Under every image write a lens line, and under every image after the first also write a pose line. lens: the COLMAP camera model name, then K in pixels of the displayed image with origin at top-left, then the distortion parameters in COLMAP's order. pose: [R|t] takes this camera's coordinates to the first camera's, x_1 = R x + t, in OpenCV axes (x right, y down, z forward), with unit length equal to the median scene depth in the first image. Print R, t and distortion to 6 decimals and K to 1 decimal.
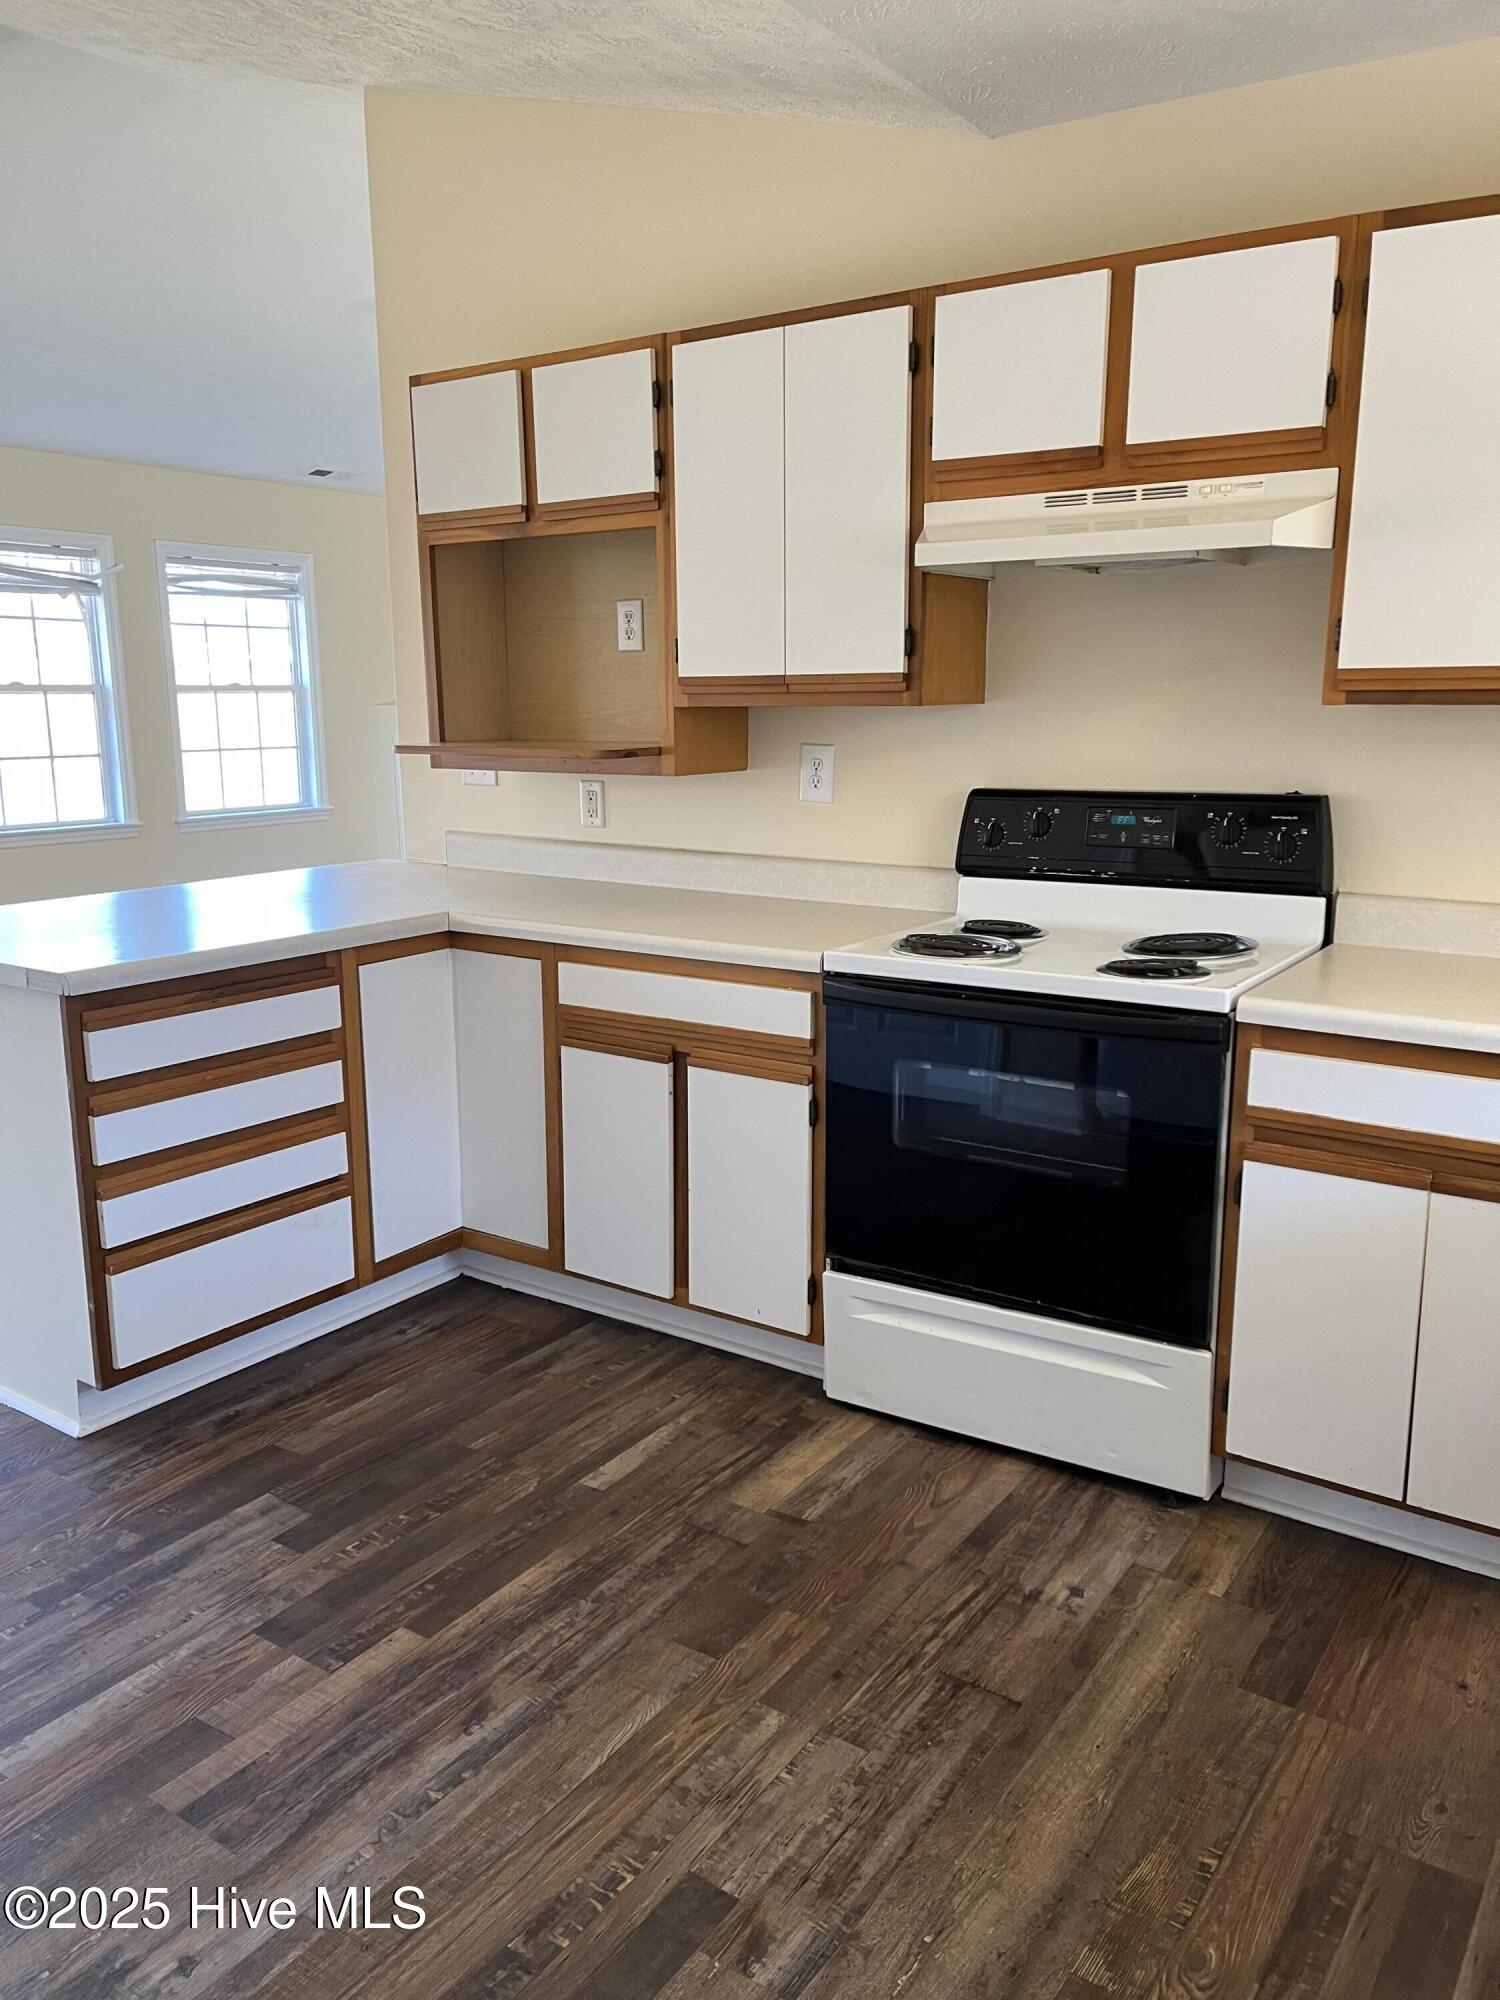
lens RADIAL K [[1537.6, 0, 750.0], [0, 1537.6, 1000.0], [0, 0, 1]] dist [0.008779, 0.003032]
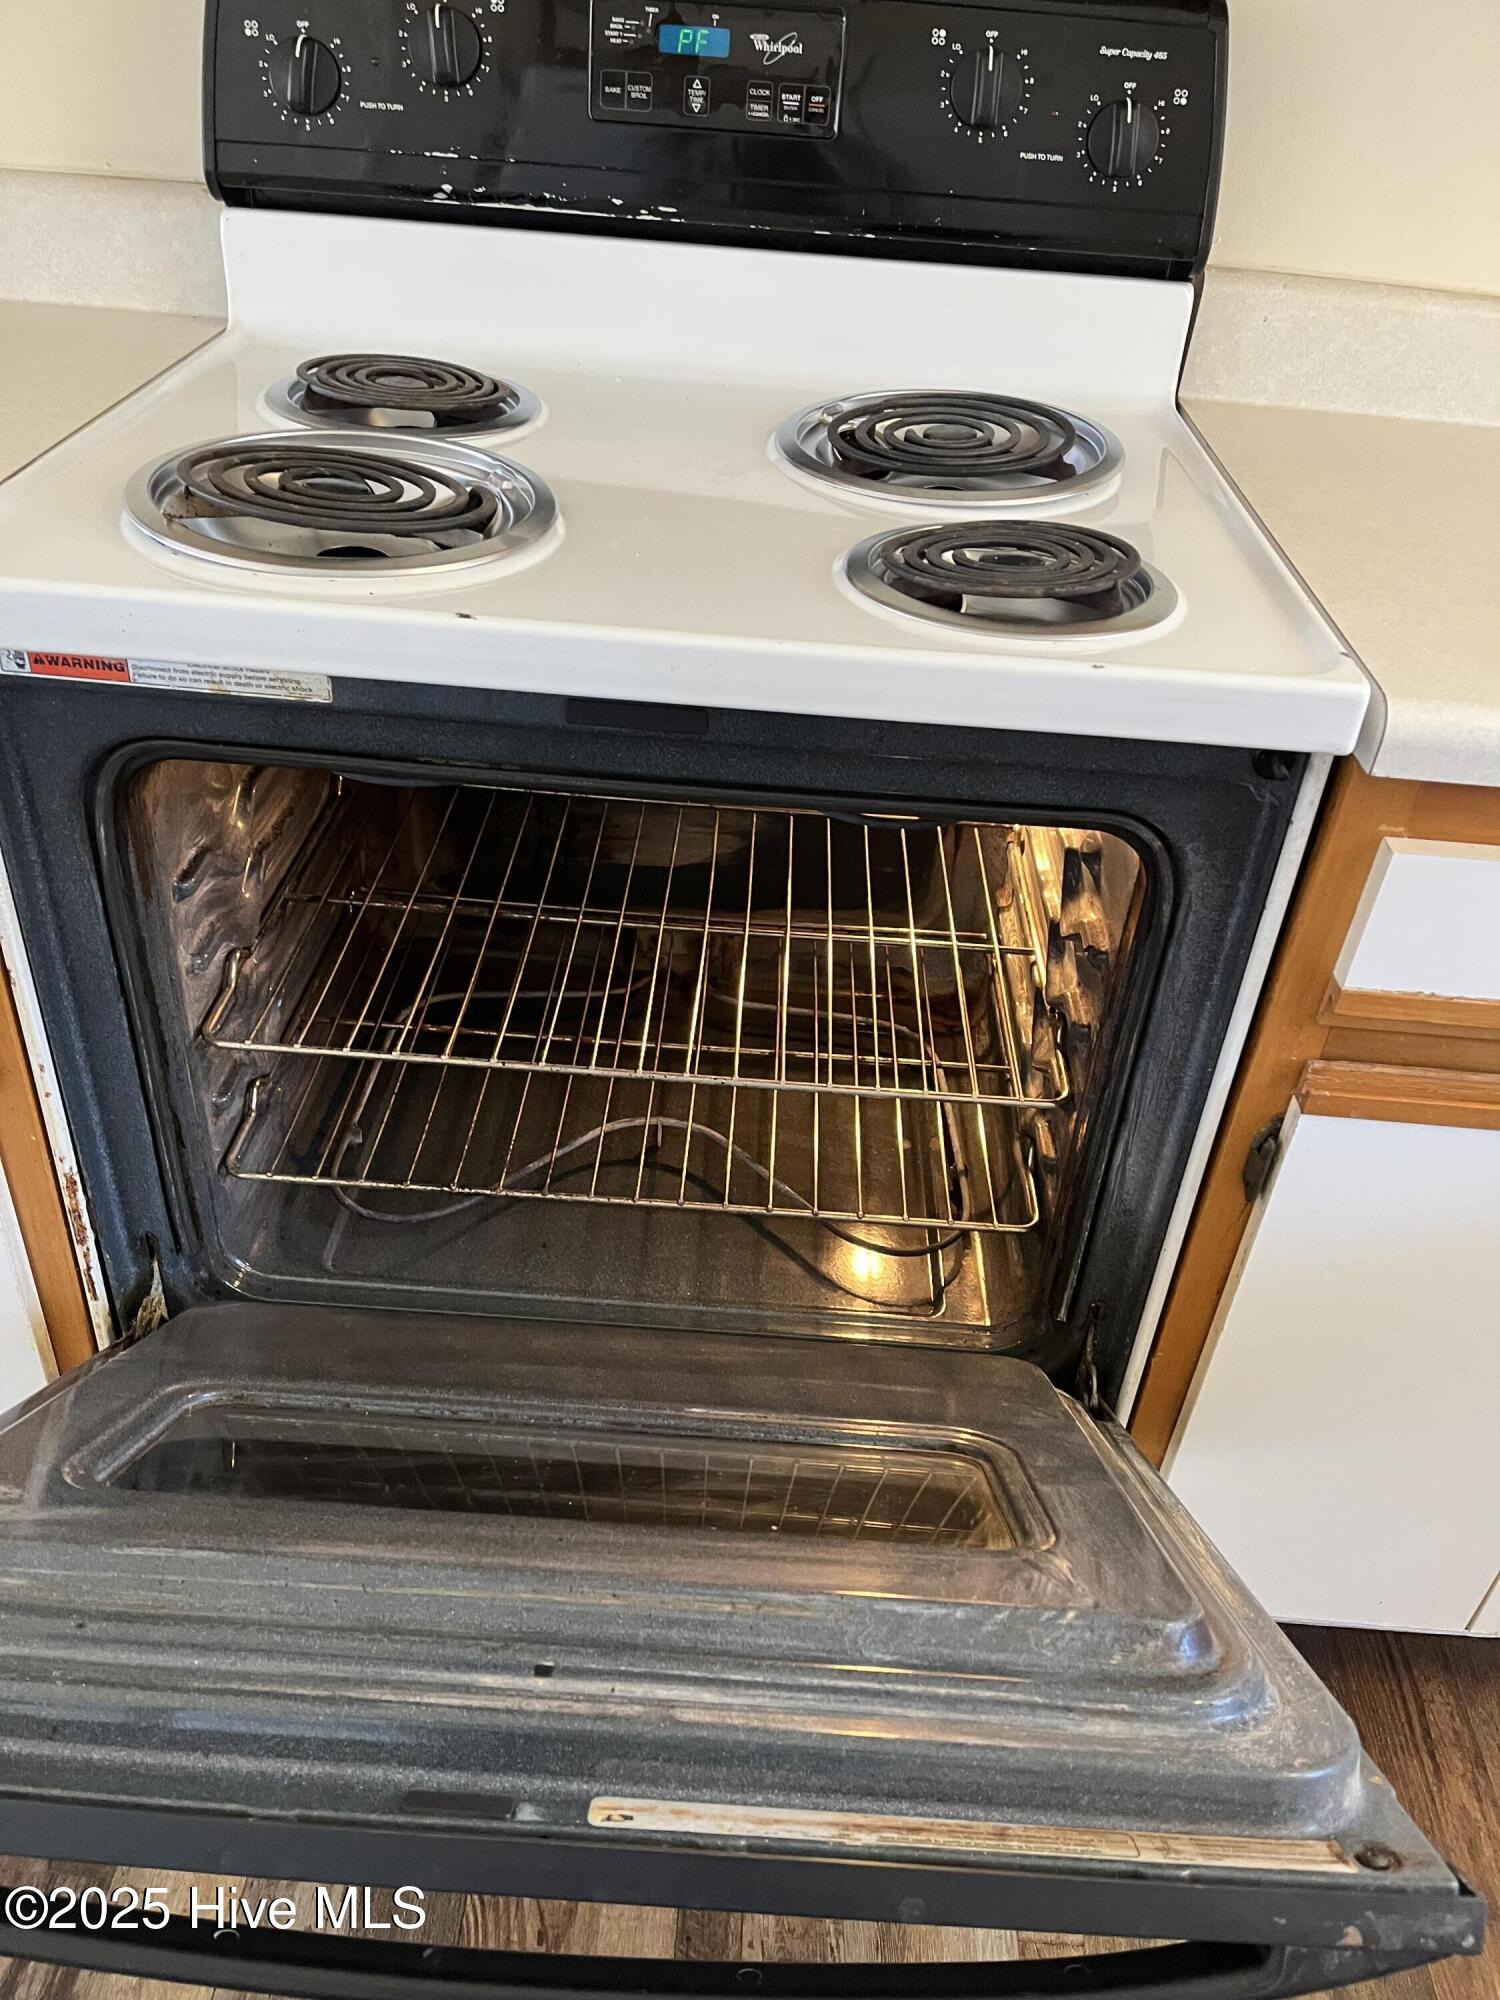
lens RADIAL K [[1497.7, 0, 744.4], [0, 1497.7, 1036.7], [0, 0, 1]] dist [0.108110, -0.137484]
pose [[0.845787, -0.256466, 0.467835, 0.026432], [0.027579, 0.896727, 0.441725, -0.066612], [-0.532808, -0.360703, 0.765513, 0.642514]]
